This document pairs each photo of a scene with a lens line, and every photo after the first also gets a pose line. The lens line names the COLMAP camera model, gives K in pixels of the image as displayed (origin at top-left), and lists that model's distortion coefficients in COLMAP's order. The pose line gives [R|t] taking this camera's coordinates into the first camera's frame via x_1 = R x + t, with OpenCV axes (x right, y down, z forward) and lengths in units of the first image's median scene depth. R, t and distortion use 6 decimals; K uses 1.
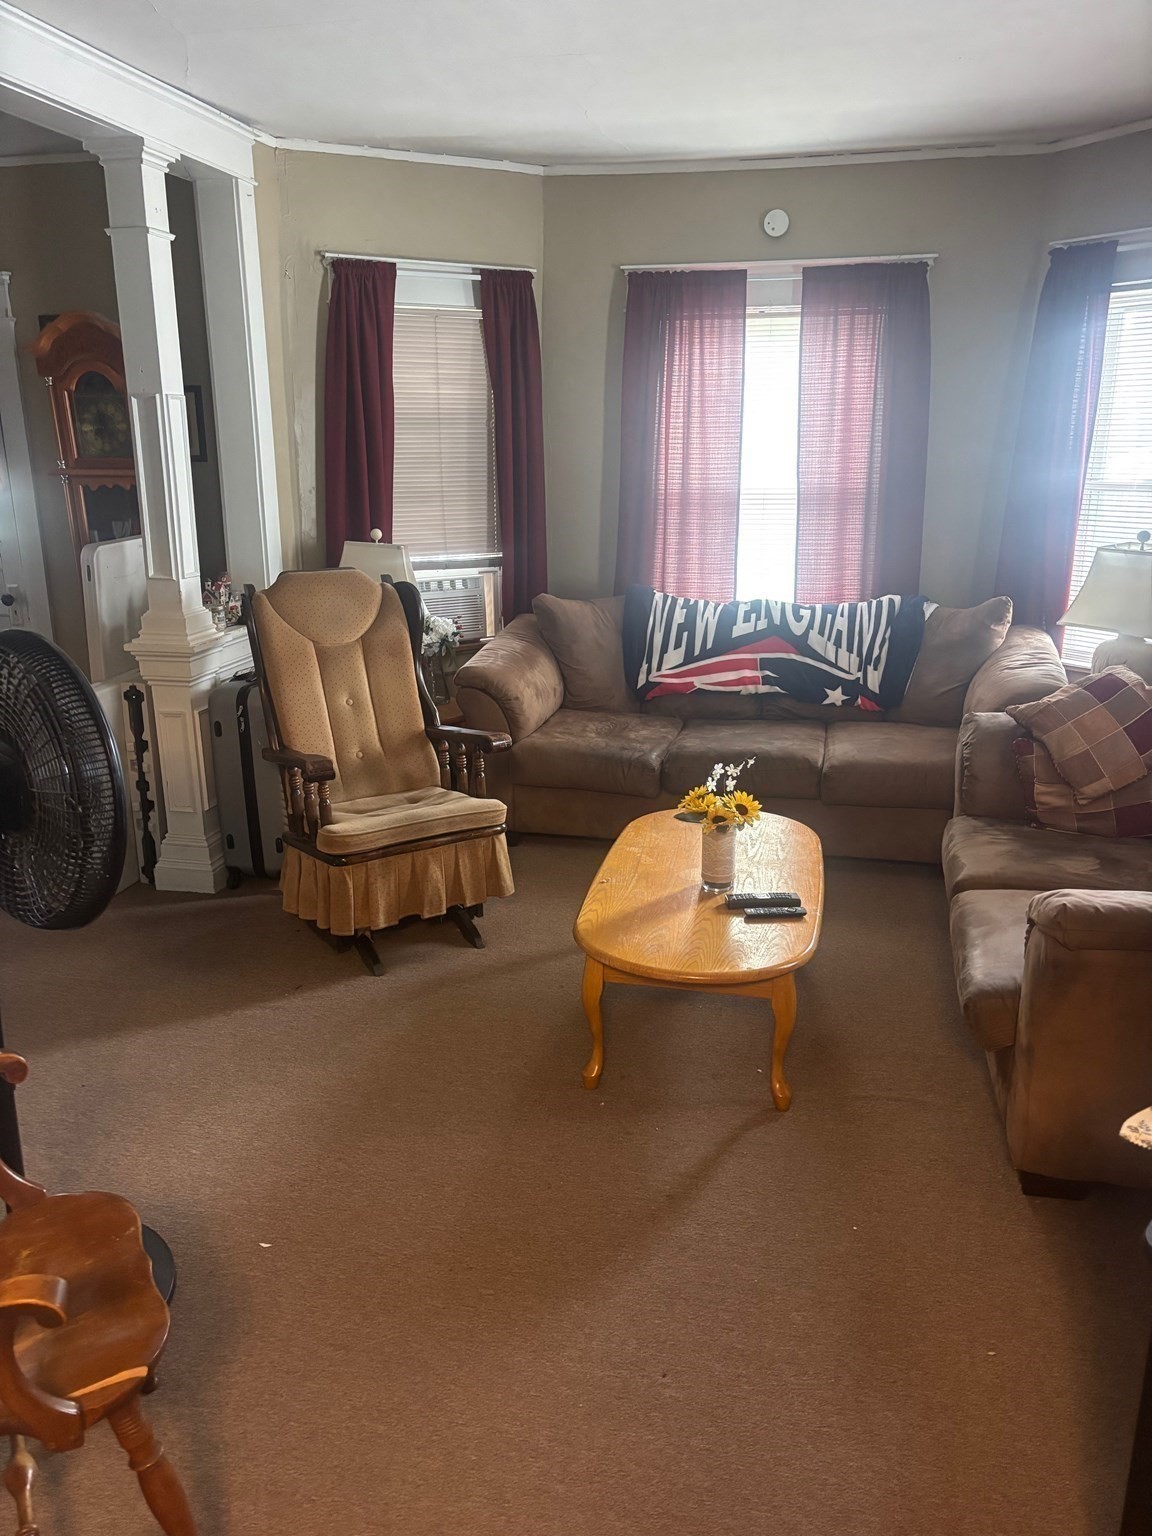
lens RADIAL K [[1151.1, 0, 592.6], [0, 1151.1, 766.2], [0, 0, 1]] dist [0.052313, -0.056592]
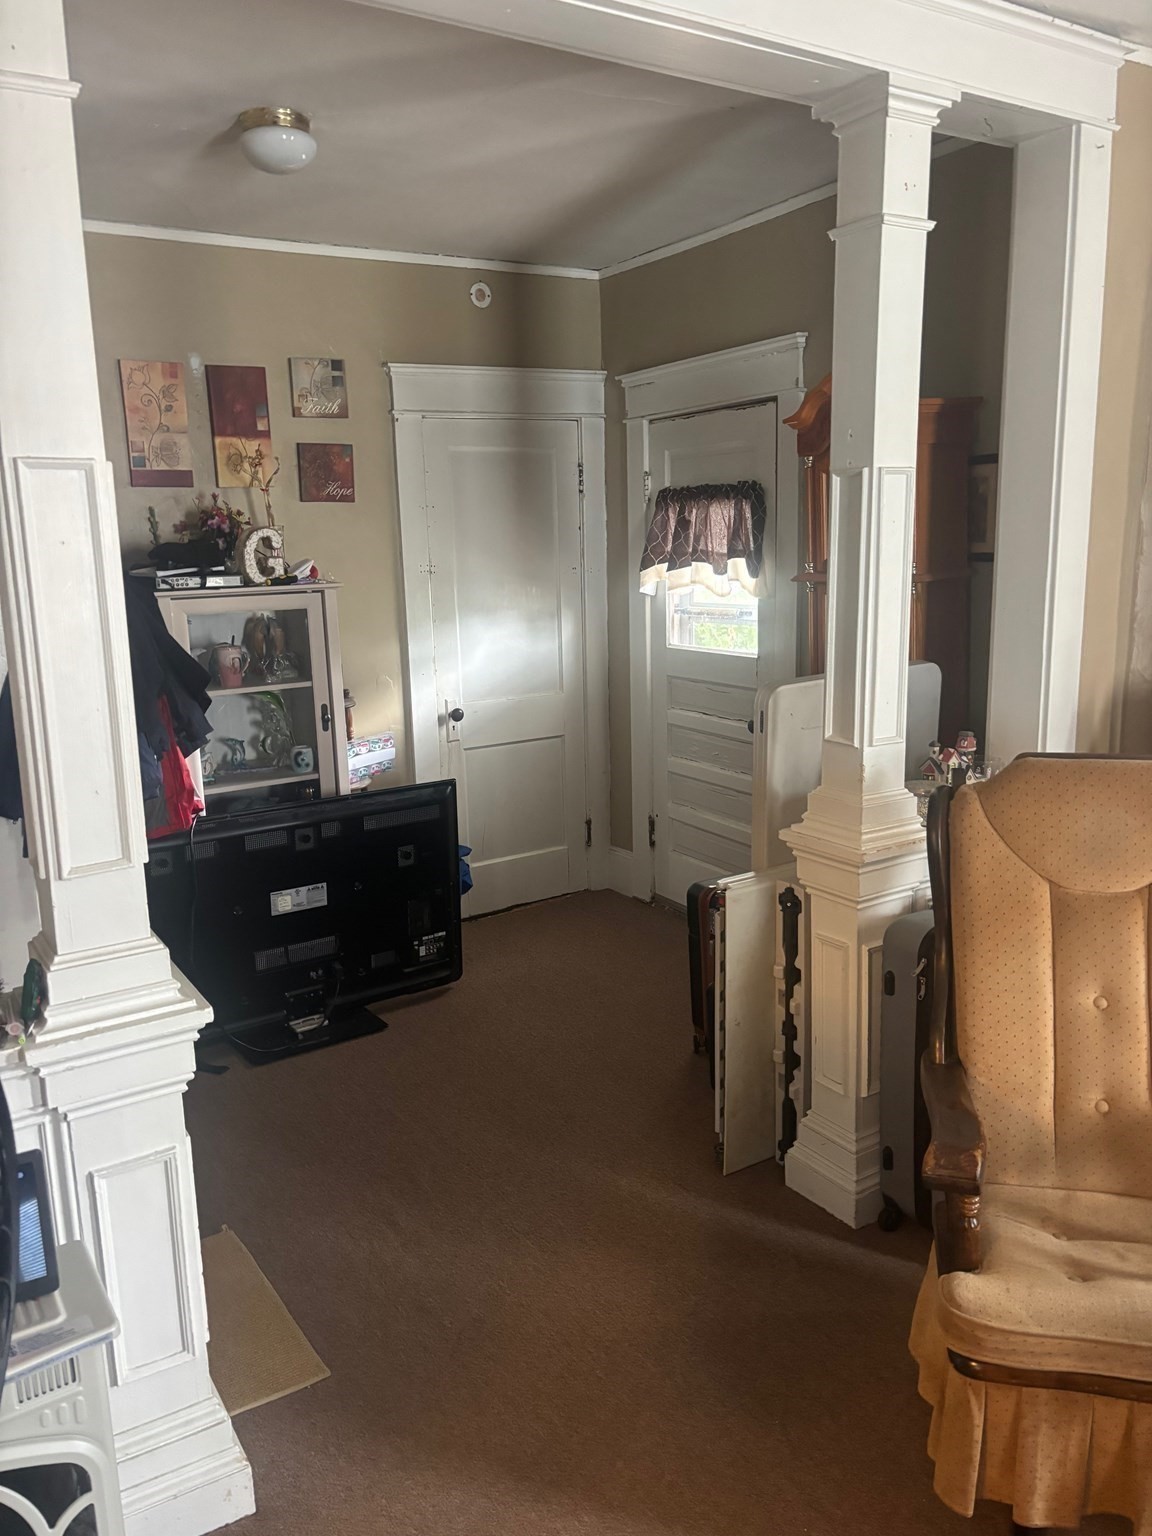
lens RADIAL K [[1151.1, 0, 584.3], [0, 1151.1, 748.8], [0, 0, 1]] dist [0.052313, -0.056592]
pose [[0.693901, 0.116054, -0.710657, -0.005531], [-0.174096, 0.984686, -0.009186, -0.123581], [0.698708, 0.130097, 0.703479, 0.424512]]
